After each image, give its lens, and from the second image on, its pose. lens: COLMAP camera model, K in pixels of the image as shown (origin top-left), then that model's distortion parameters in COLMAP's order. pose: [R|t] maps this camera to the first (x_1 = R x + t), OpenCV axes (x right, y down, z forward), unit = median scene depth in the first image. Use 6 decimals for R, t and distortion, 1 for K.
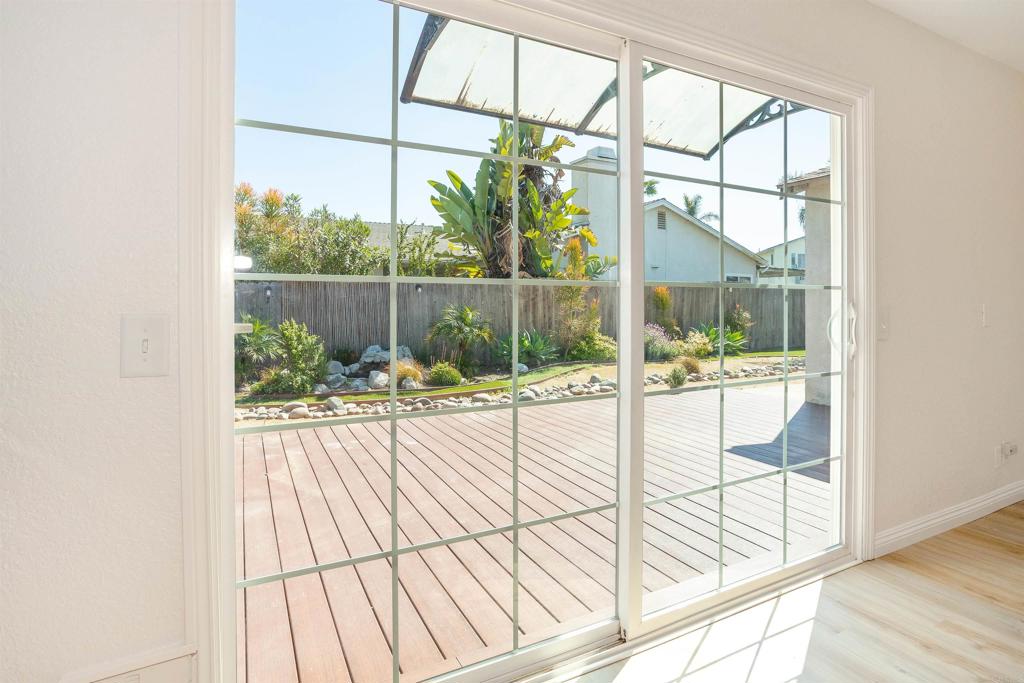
lens RADIAL K [[534.6, 0, 513.7], [0, 534.6, 308.5], [0, 0, 1]] dist [-0.004015, 0.000016]
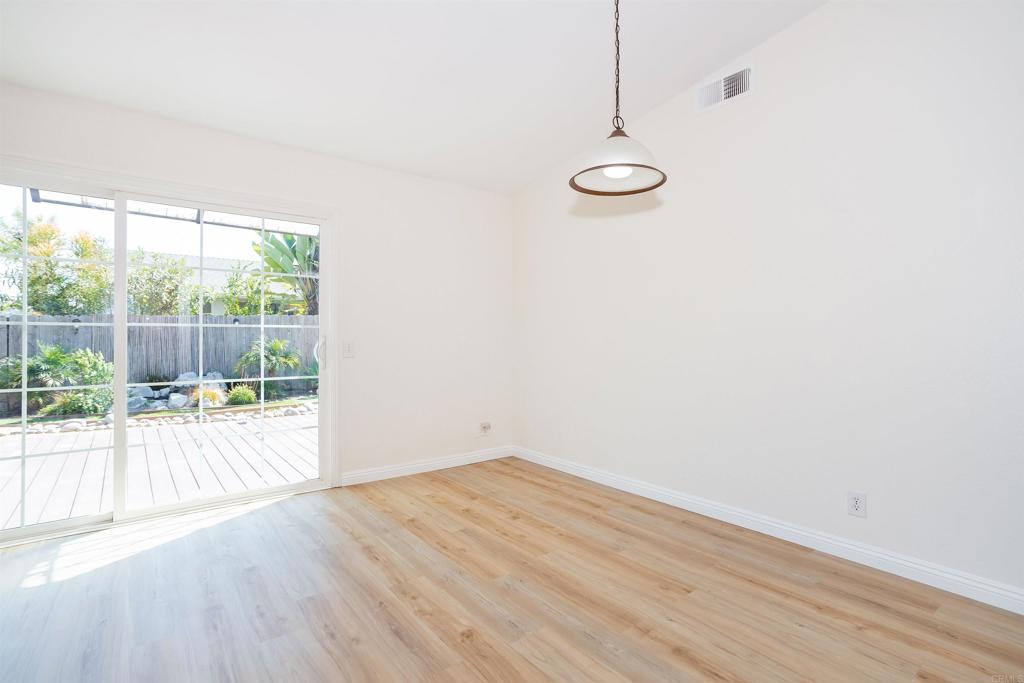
lens RADIAL K [[497.3, 0, 512.0], [0, 497.3, 341.5], [0, 0, 1]] dist [0.001371, 0.000619]
pose [[0.983318, 0.006063, 0.181793, 0.264904], [-0.006134, 0.999981, -0.000173, -0.000242], [-0.181791, -0.000945, 0.983337, -0.194392]]
